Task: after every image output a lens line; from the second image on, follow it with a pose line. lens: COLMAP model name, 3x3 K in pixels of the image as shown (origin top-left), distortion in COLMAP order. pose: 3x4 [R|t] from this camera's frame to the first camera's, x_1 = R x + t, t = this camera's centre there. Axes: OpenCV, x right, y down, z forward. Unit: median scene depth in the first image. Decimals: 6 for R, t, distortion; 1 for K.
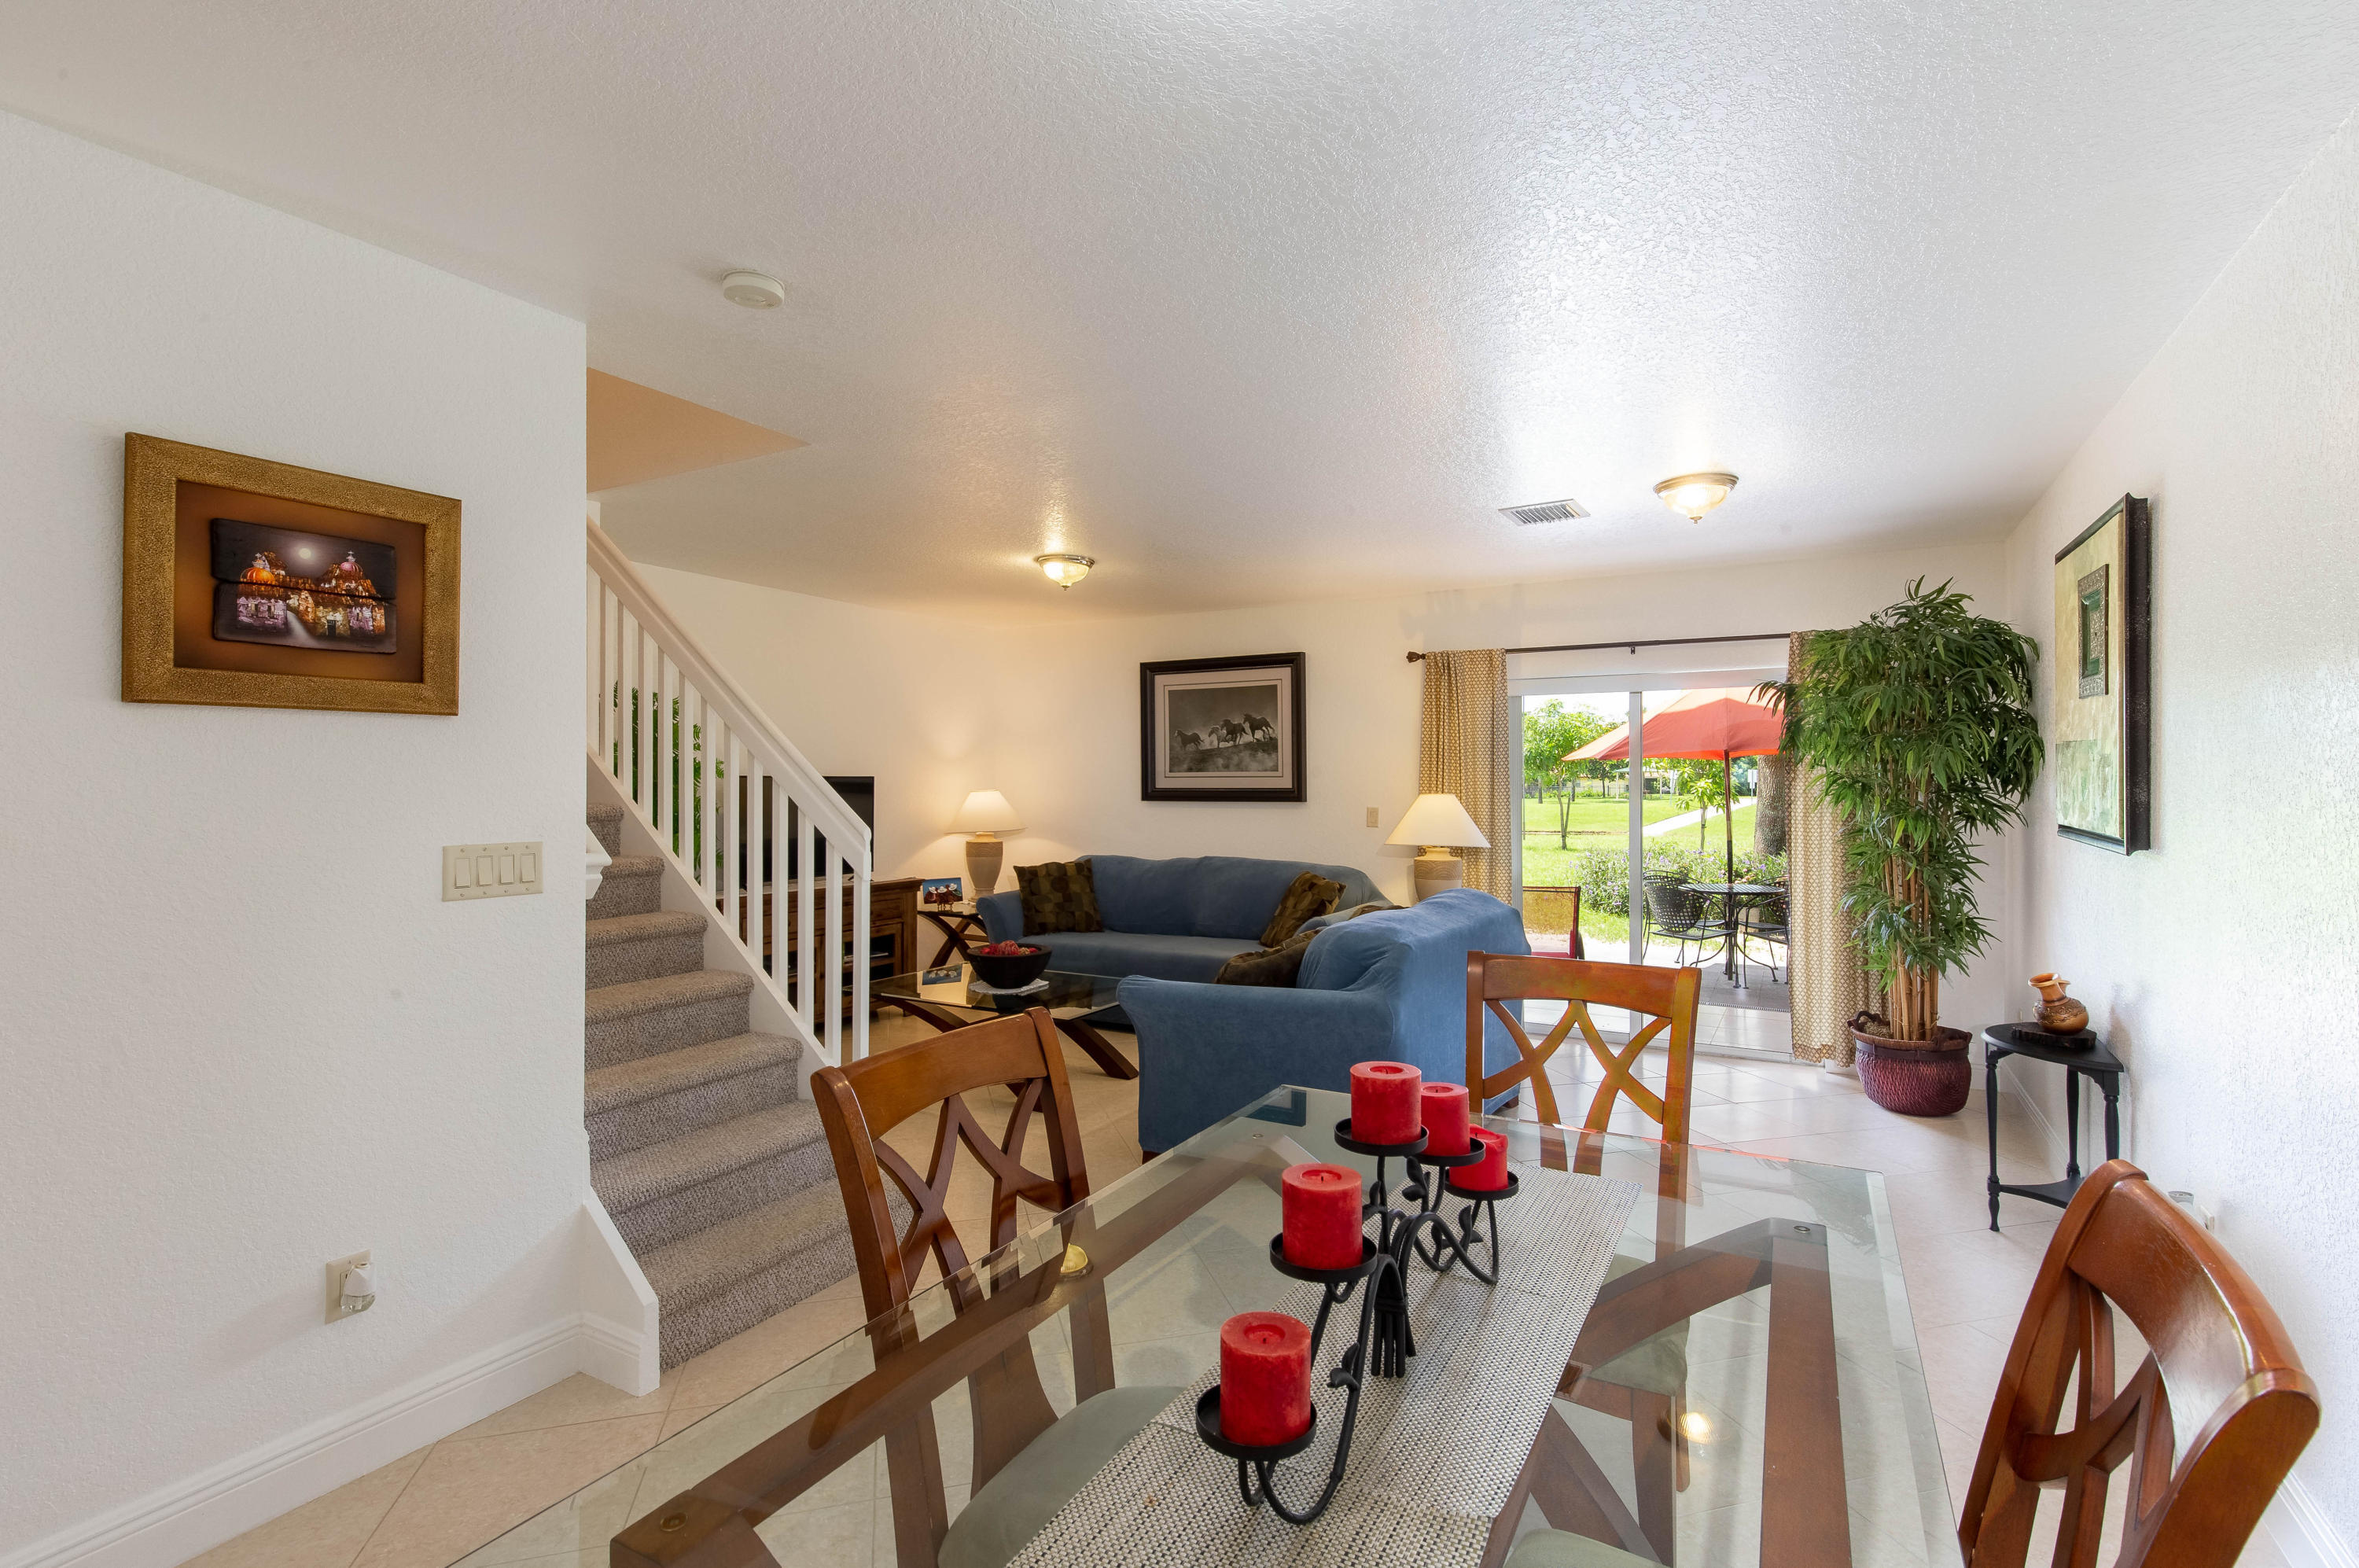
lens RADIAL K [[1082.3, 0, 1179.5], [0, 1082.3, 784.0], [0, 0, 1]] dist [0.001099, -0.000048]
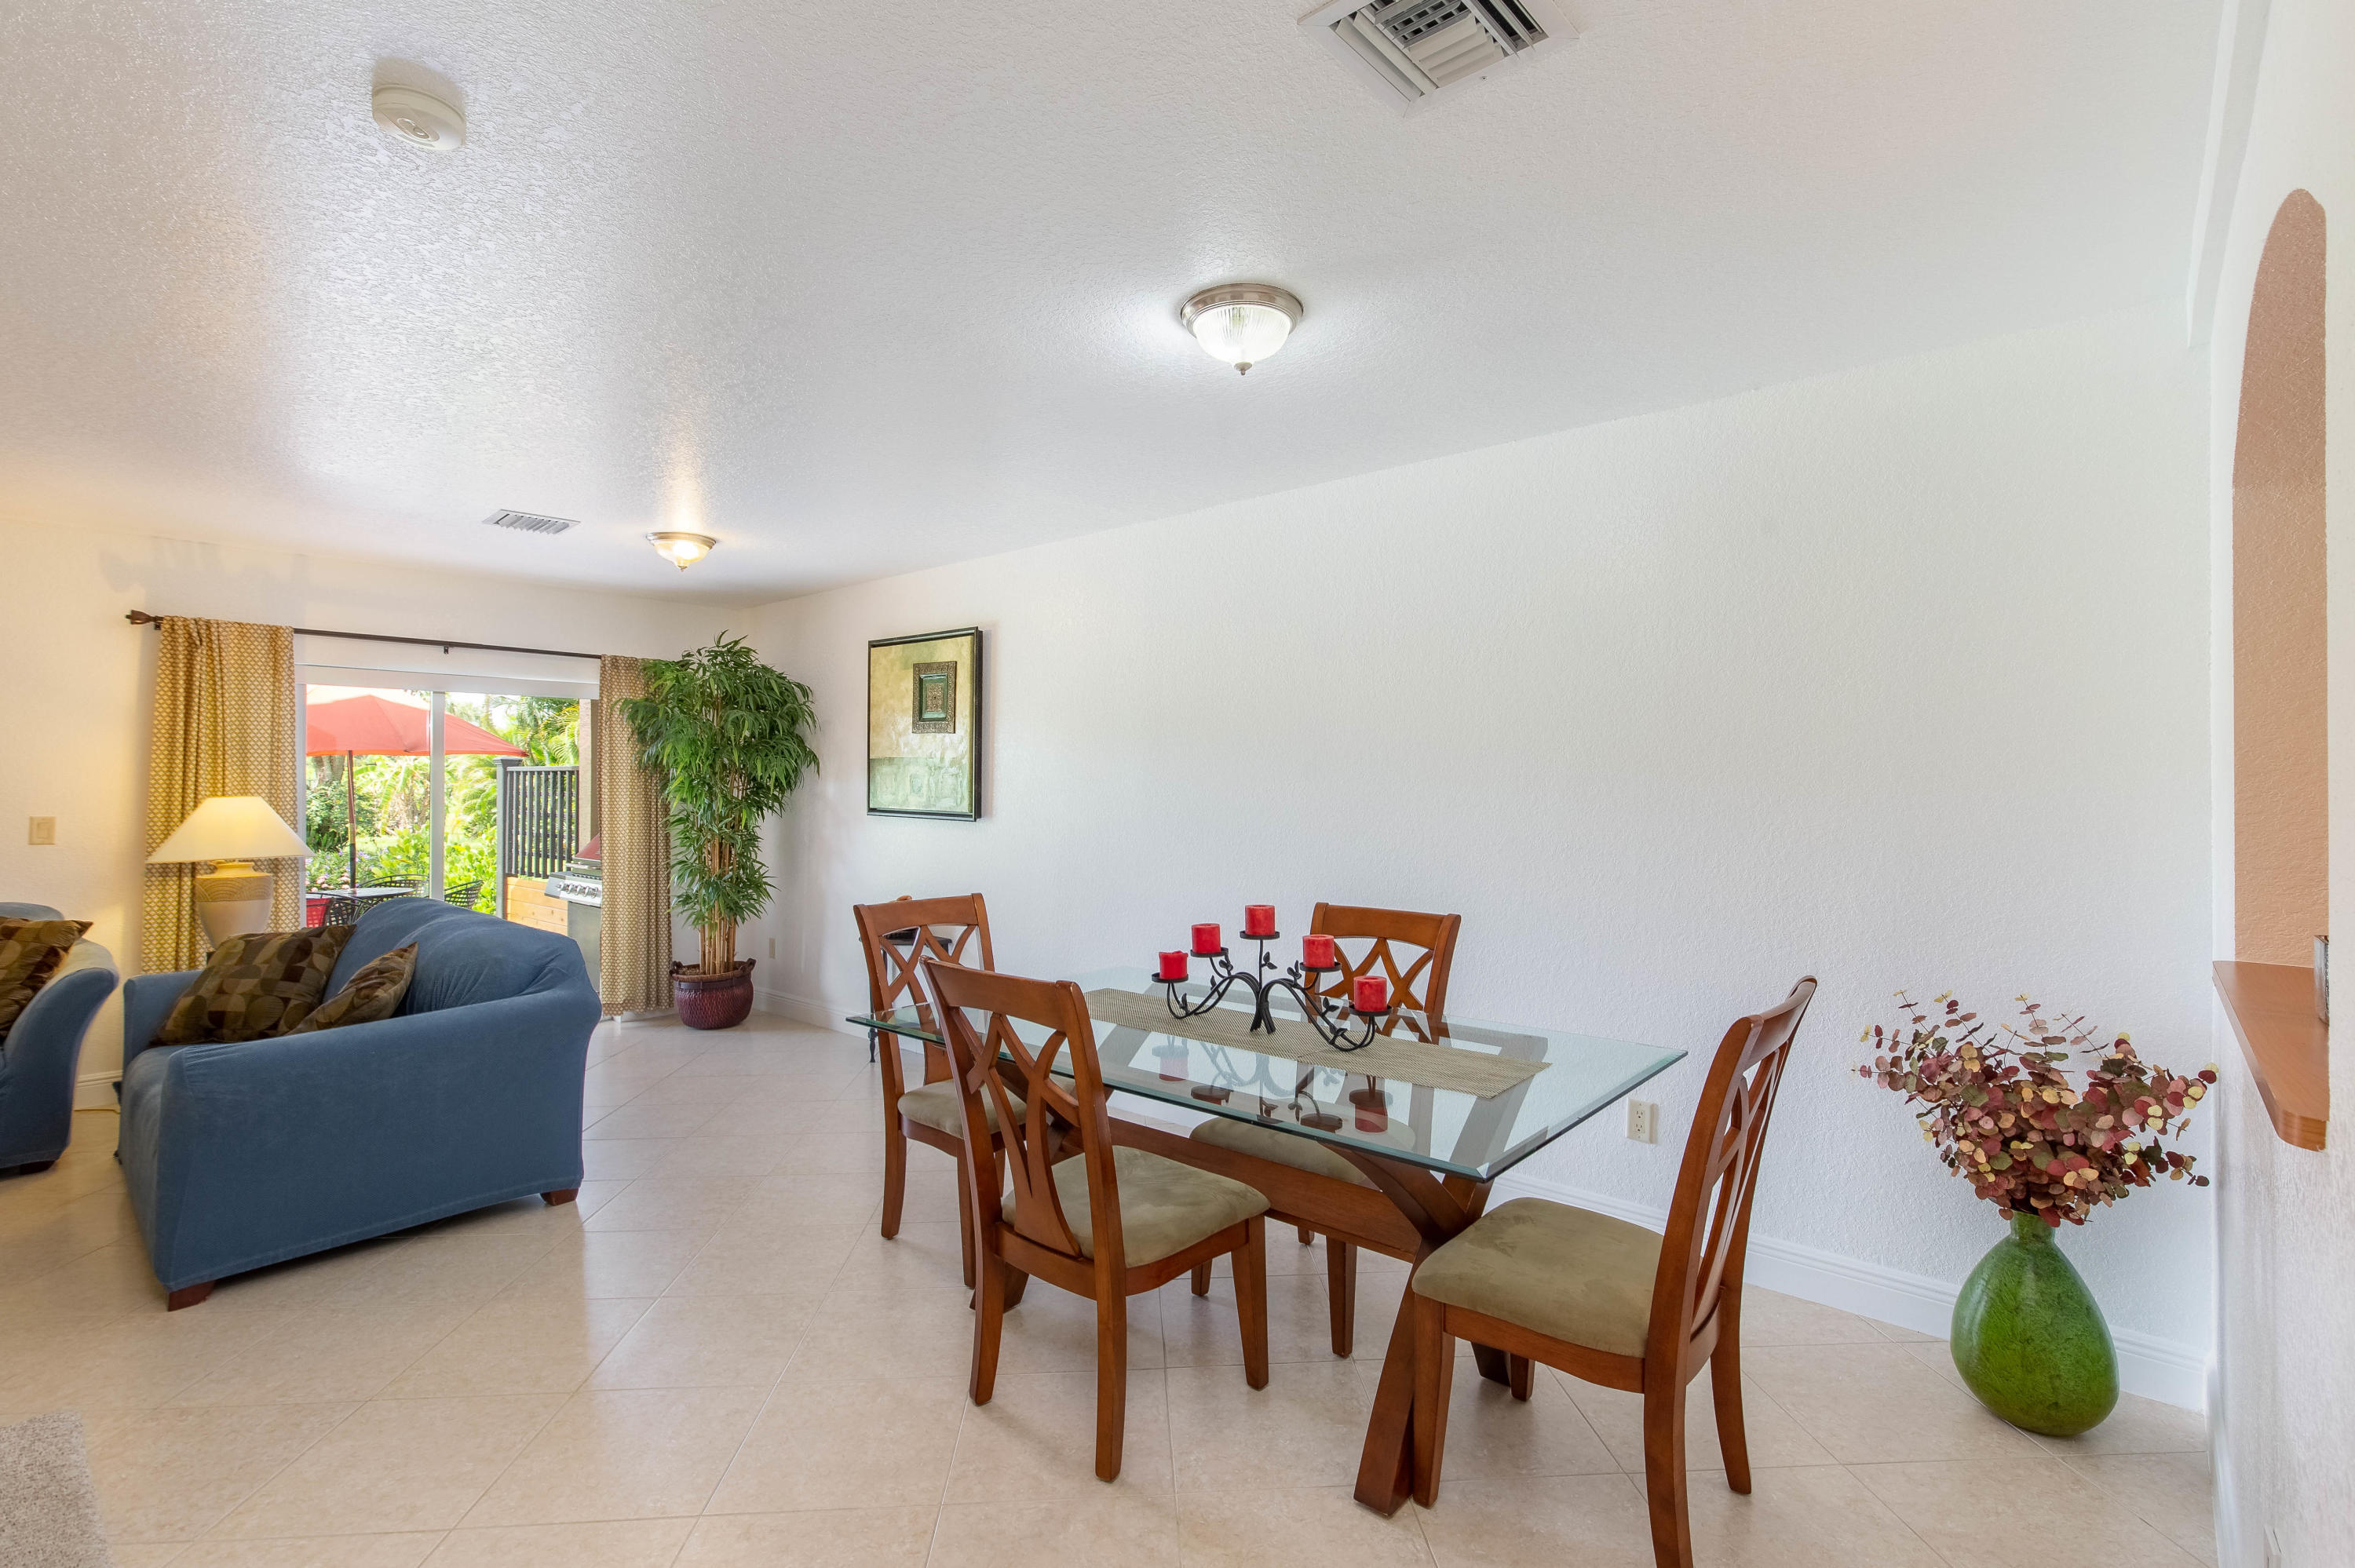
lens RADIAL K [[1061.7, 0, 1177.5], [0, 1061.7, 784.0], [0, 0, 1]] dist [0.001381, -0.000095]
pose [[0.206170, -0.001741, 0.978515, -0.342503], [0.000145, 0.999998, 0.001749, -0.001410], [-0.978516, -0.000218, 0.206170, 0.119529]]
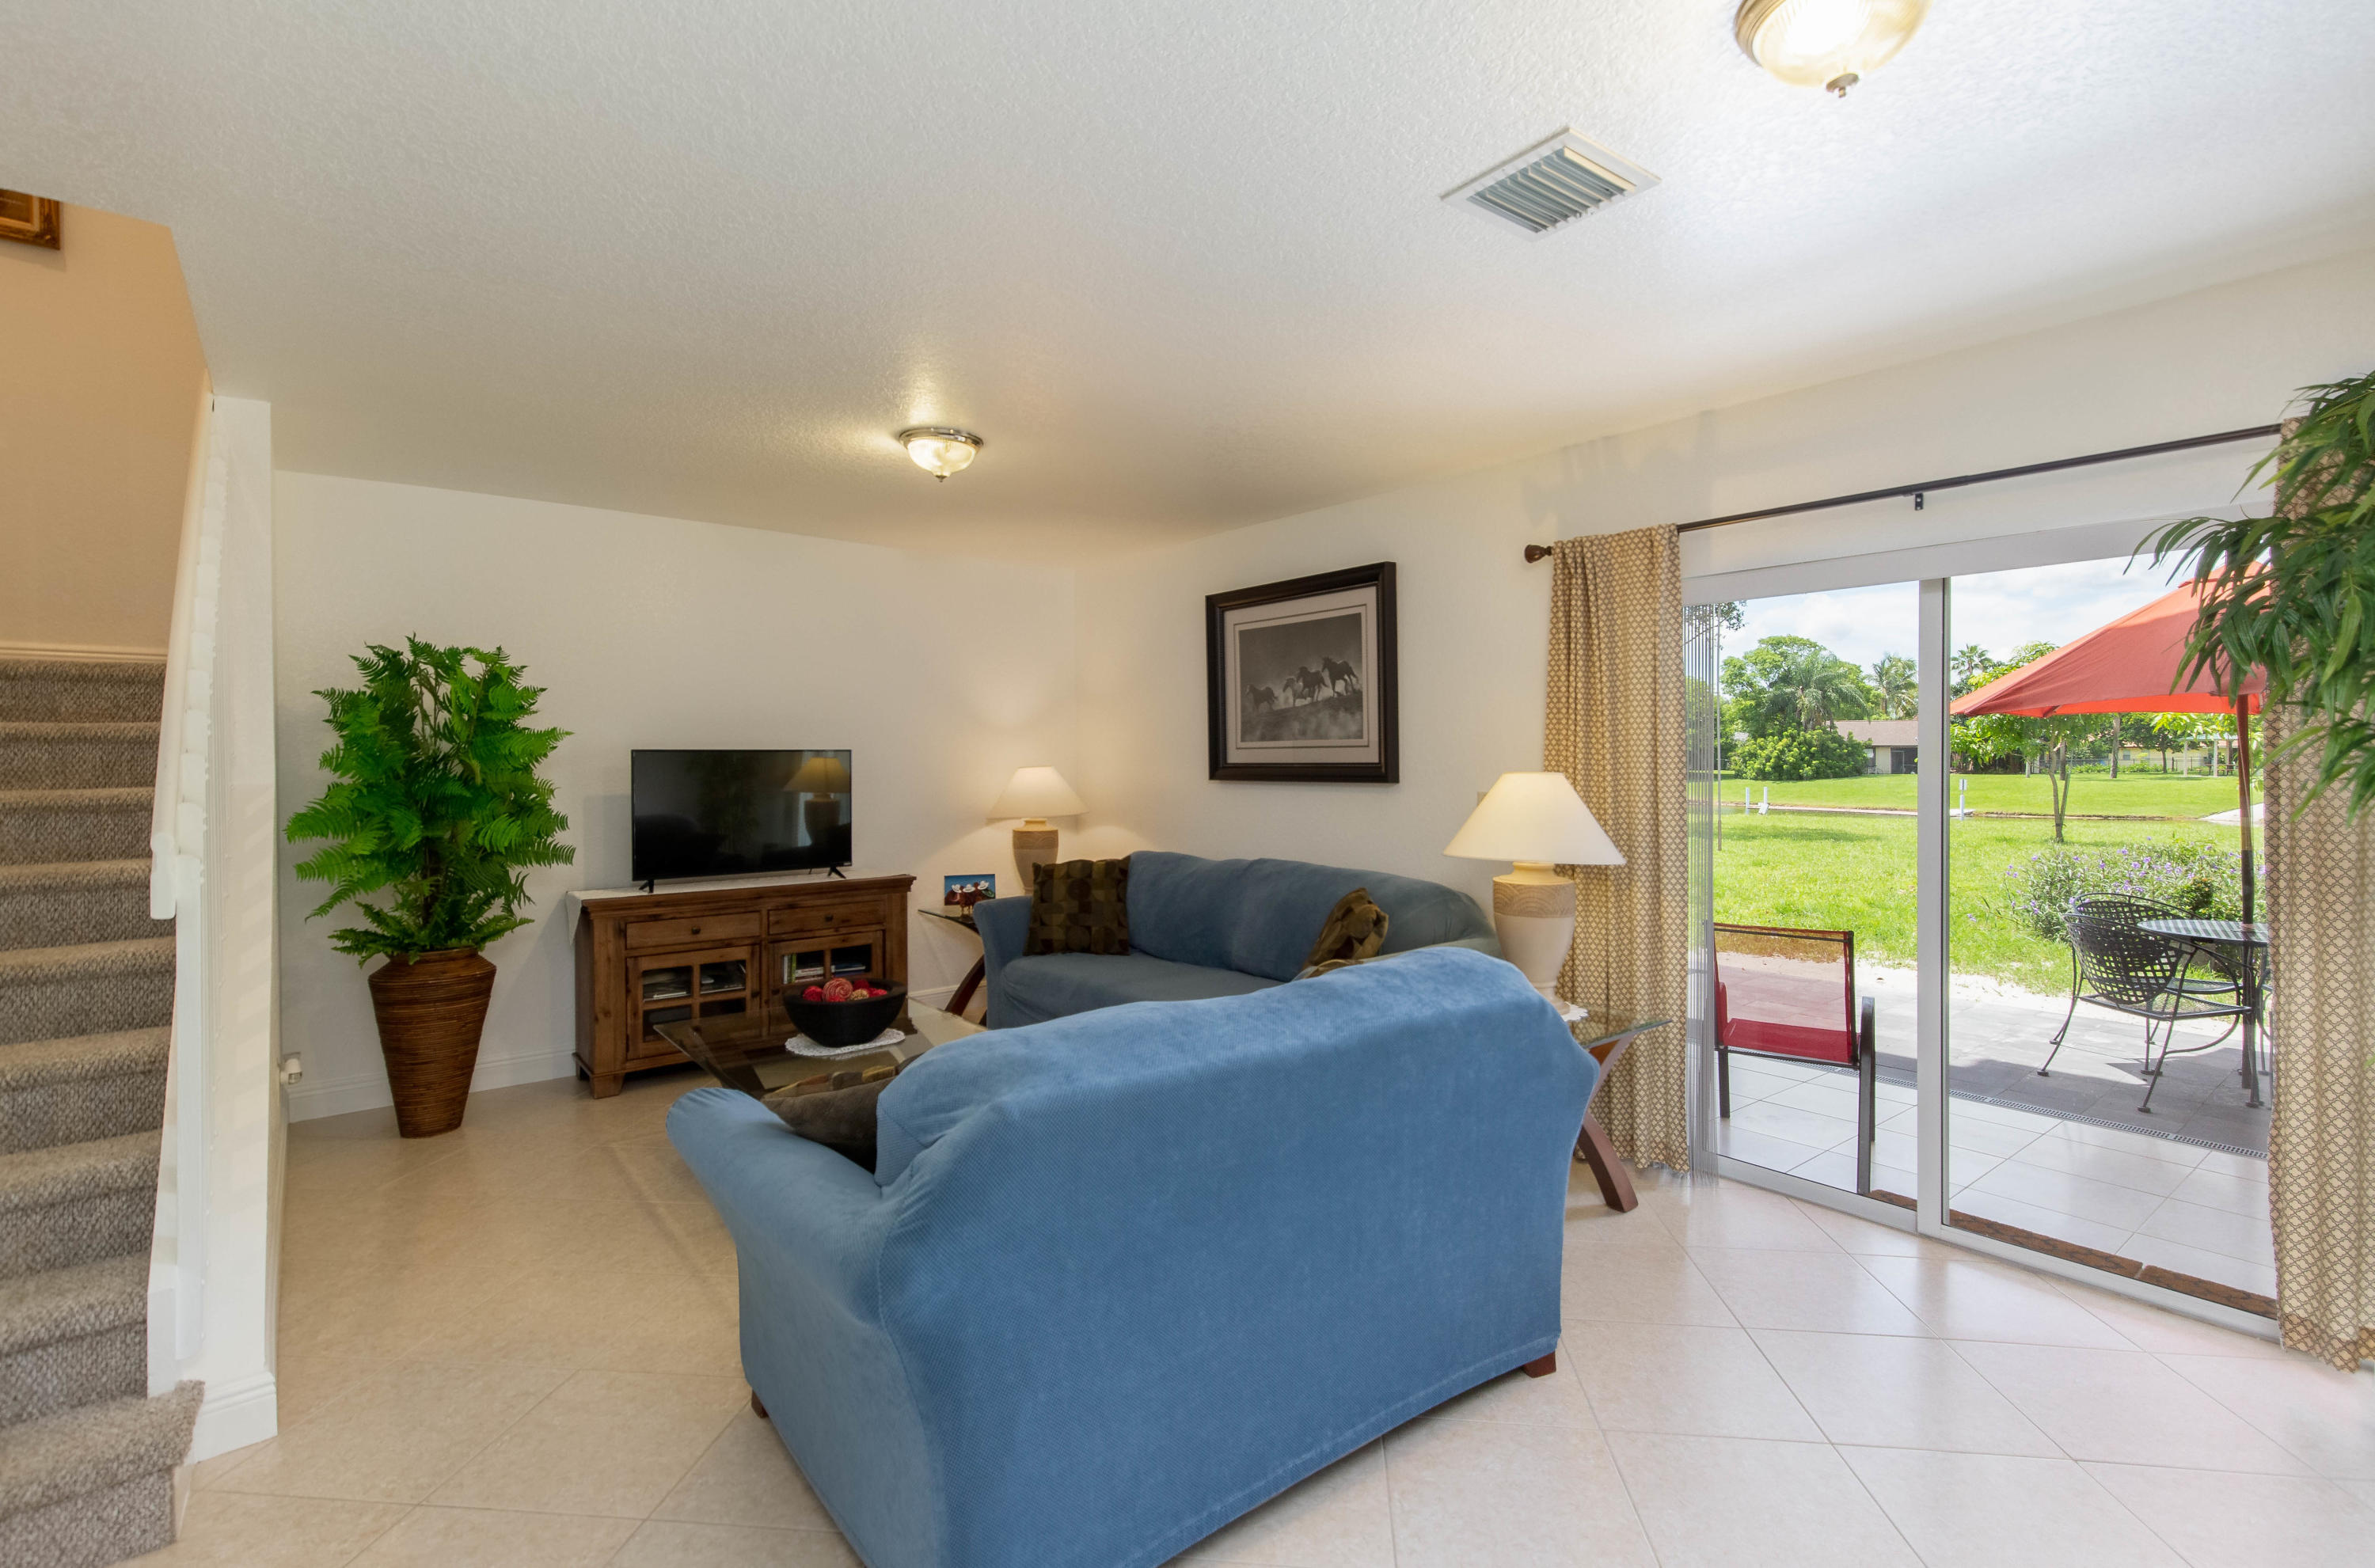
lens RADIAL K [[1066.0, 0, 1198.8], [0, 1066.0, 768.6], [0, 0, 1]] dist [0.001702, -0.000115]
pose [[0.934061, 0.000658, -0.357112, 0.237886], [0.002869, 0.999952, 0.009345, 0.000741], [0.357101, -0.009753, 0.934015, 0.329766]]
